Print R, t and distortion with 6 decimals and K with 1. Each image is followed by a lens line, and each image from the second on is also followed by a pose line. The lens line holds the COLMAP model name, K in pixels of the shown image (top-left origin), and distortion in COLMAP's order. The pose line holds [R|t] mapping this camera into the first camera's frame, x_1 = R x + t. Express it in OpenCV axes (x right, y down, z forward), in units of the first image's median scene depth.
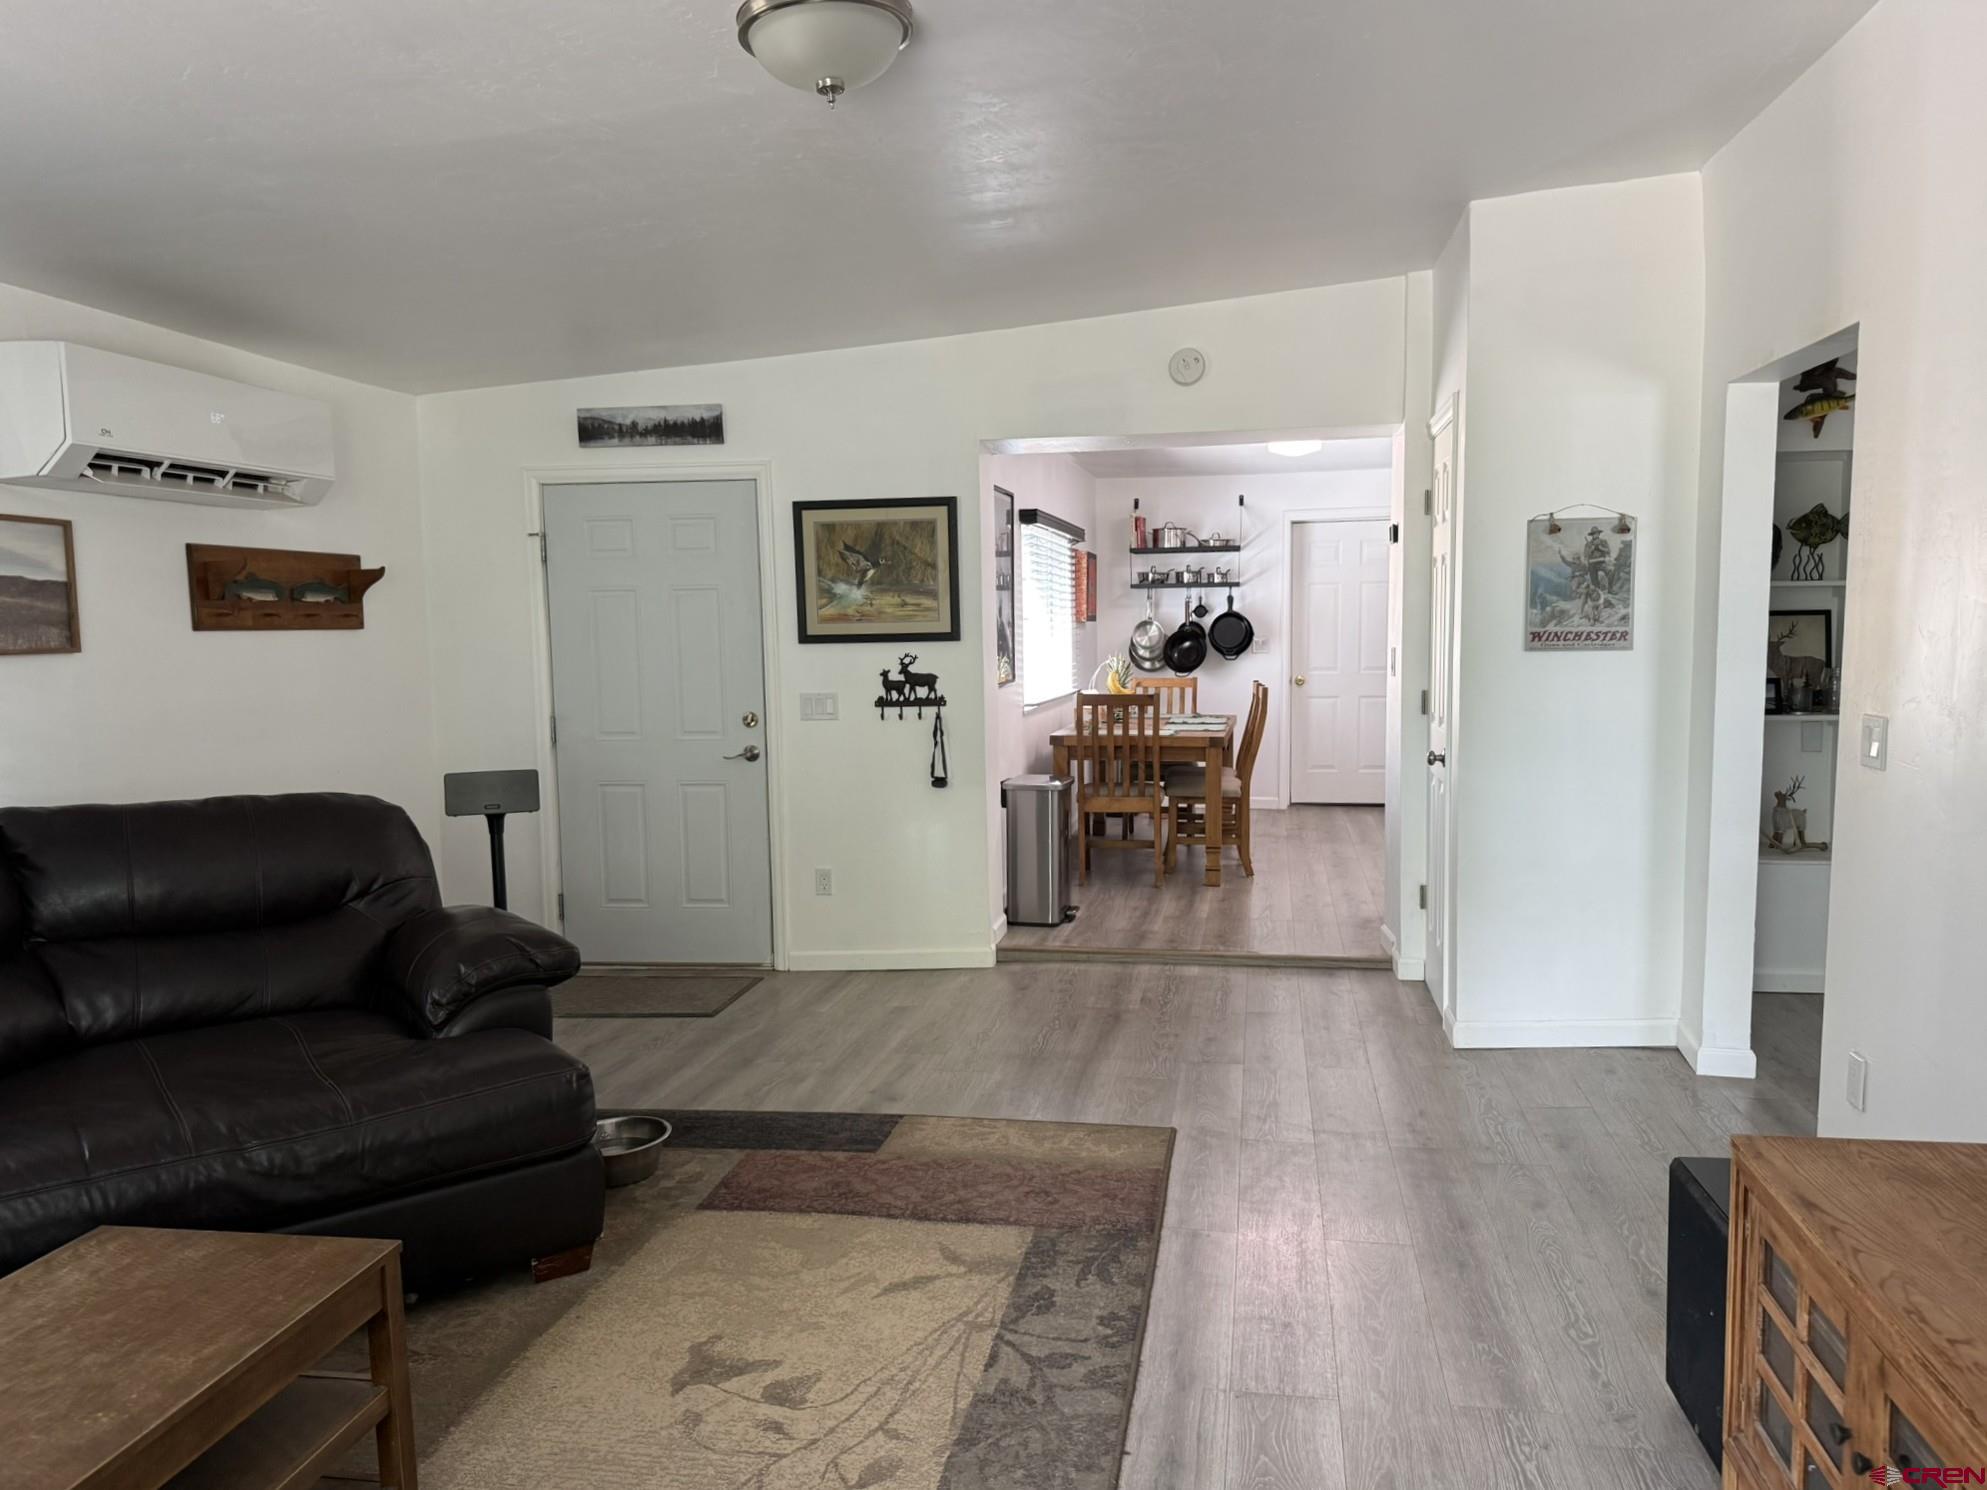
lens RADIAL K [[1401.0, 0, 993.5], [0, 1401.0, 745.0], [0, 0, 1]] dist [0.001941, 0.000990]
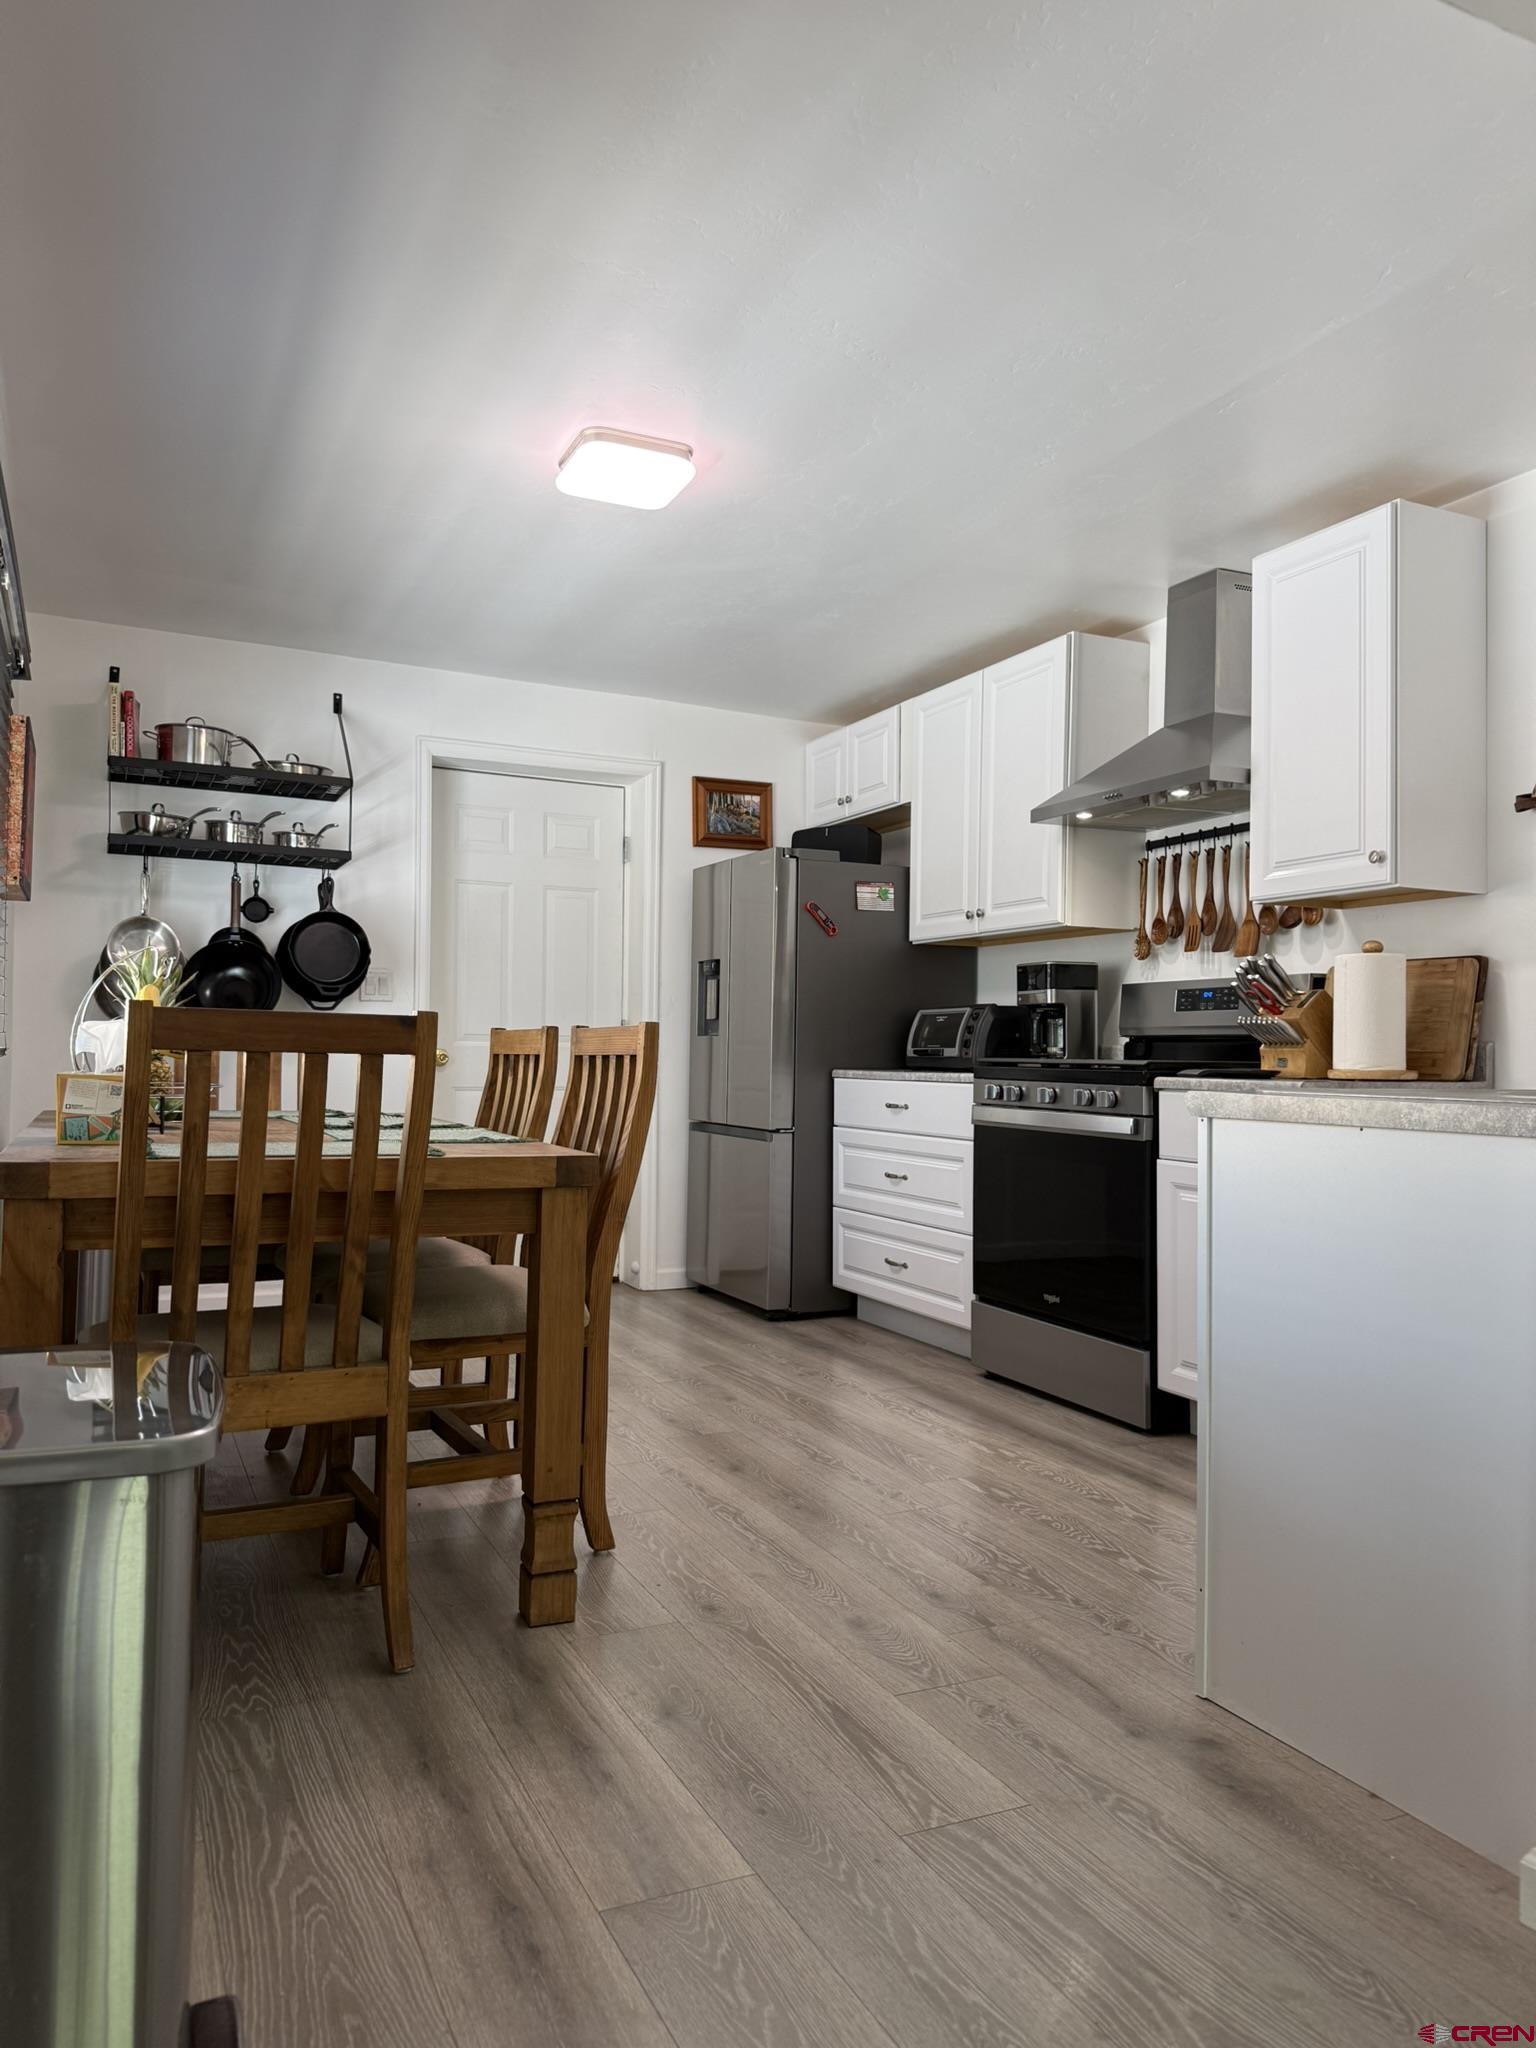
lens RADIAL K [[1407.1, 0, 721.7], [0, 1407.1, 1015.5], [0, 0, 1]] dist [0.091797, -0.134035]
pose [[0.822670, 0.040892, 0.567047, 0.000964], [0.023798, 0.994059, -0.106212, -0.001768], [-0.568021, 0.100872, 0.816809, 0.506442]]
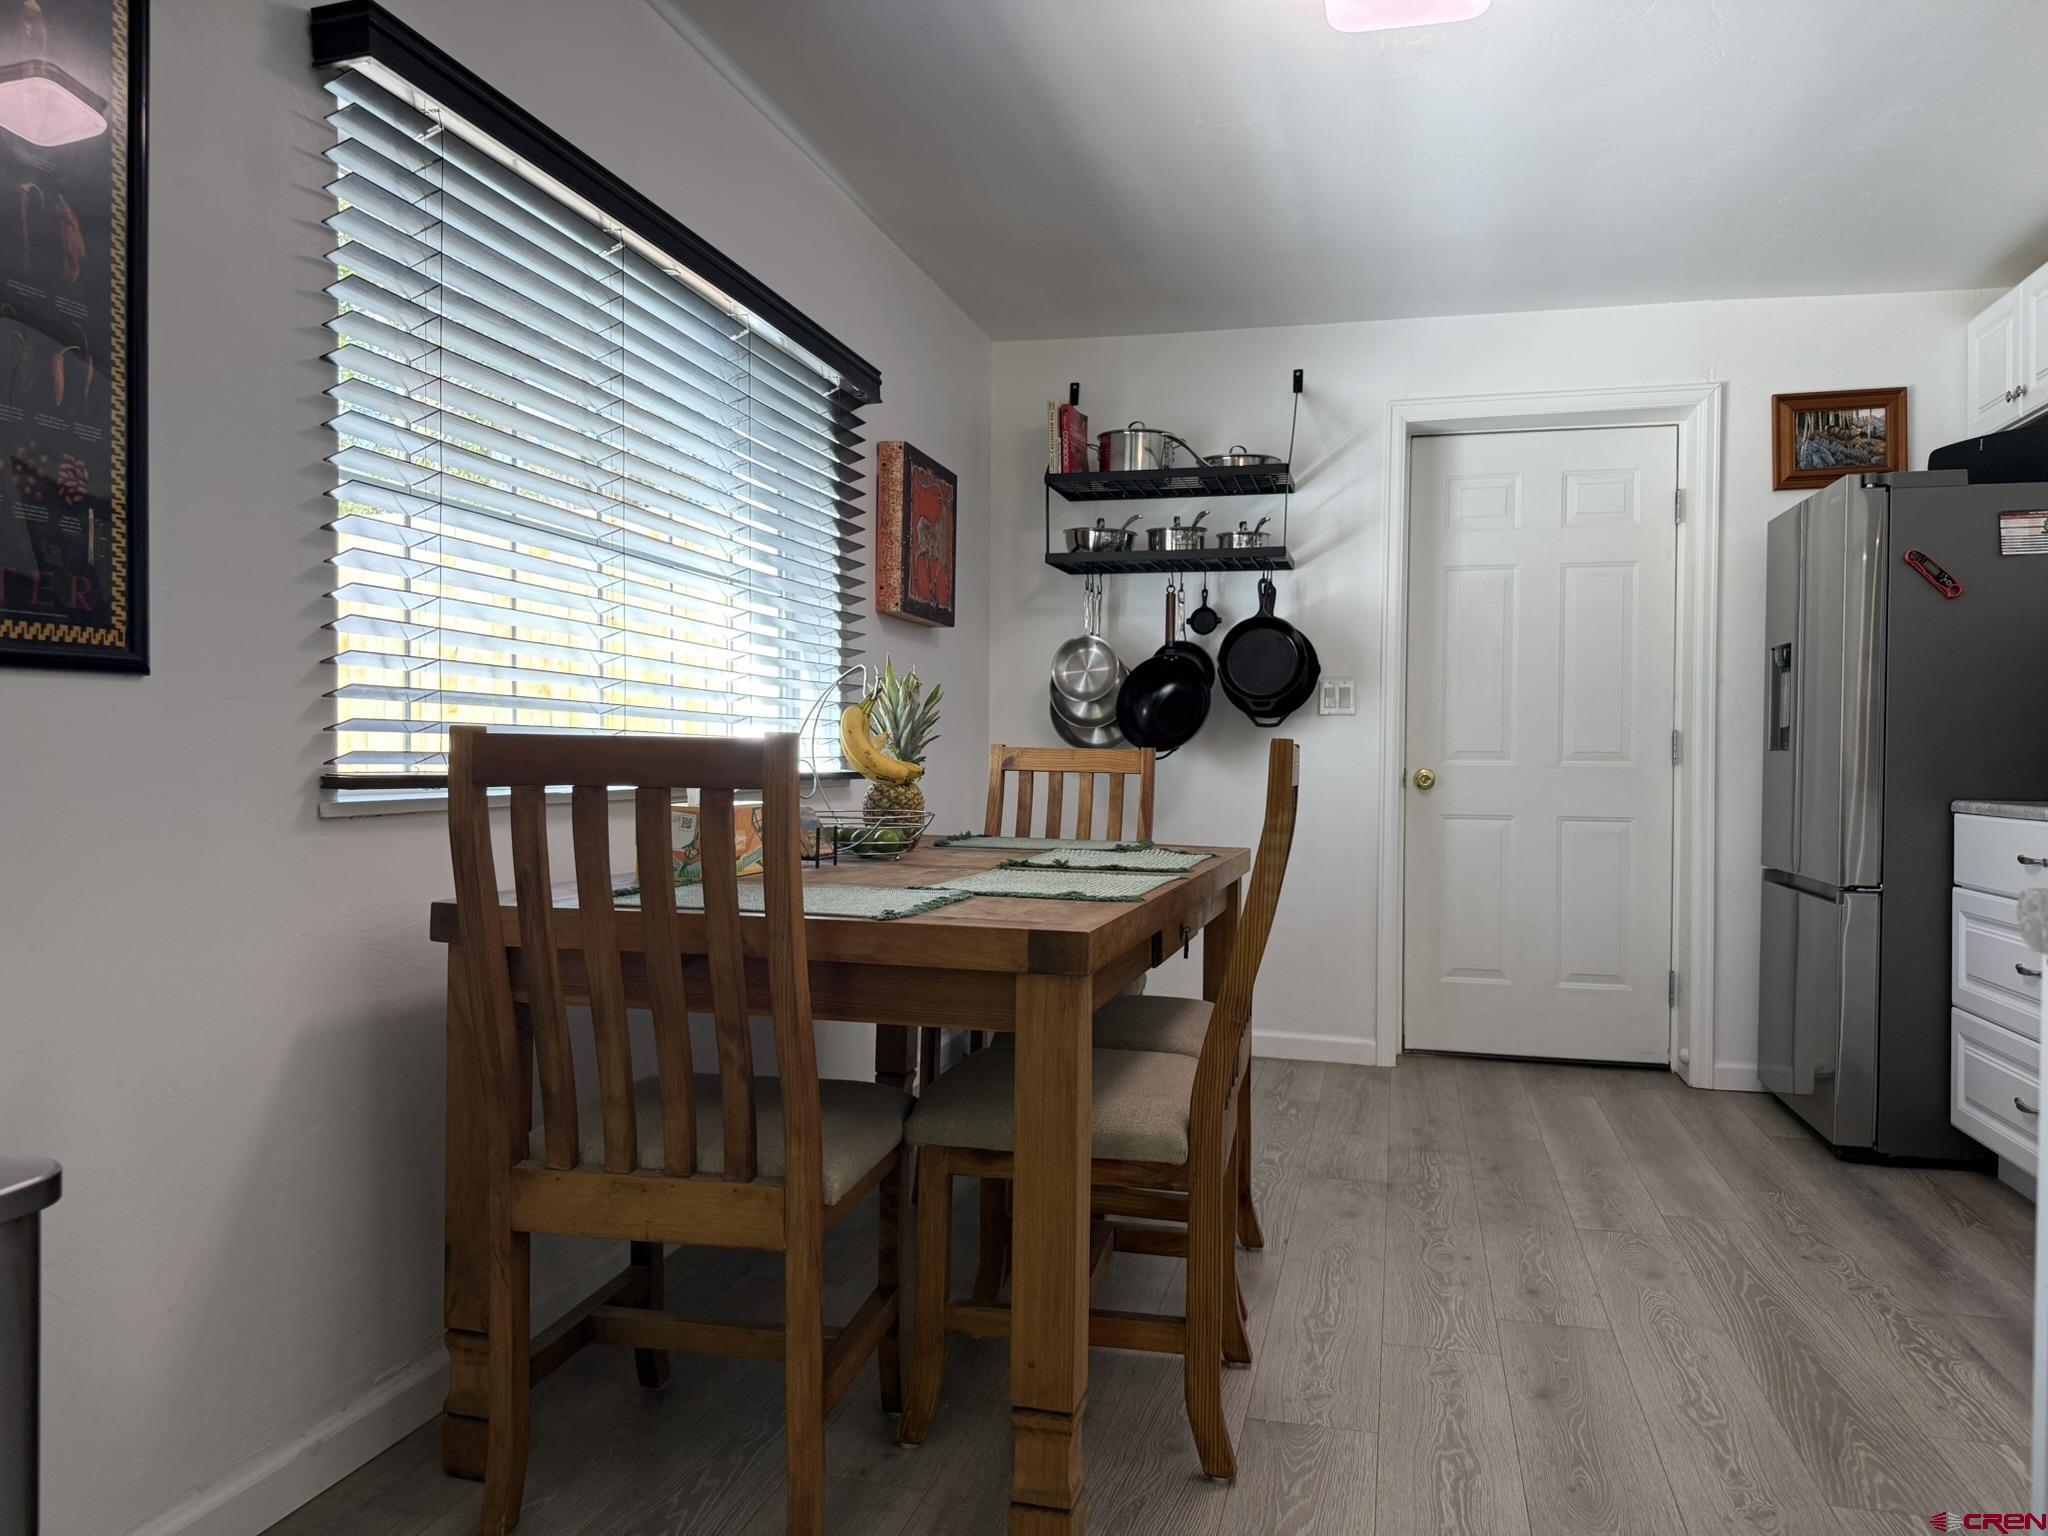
lens RADIAL K [[1407.1, 0, 1024.0], [0, 1407.1, 768.0], [0, 0, 1]] dist [0.091797, -0.134035]
pose [[0.997892, 0.022647, -0.060820, 0.119339], [-0.027412, 0.996522, -0.078689, -0.010053], [0.058826, 0.080190, 0.995042, 0.546251]]
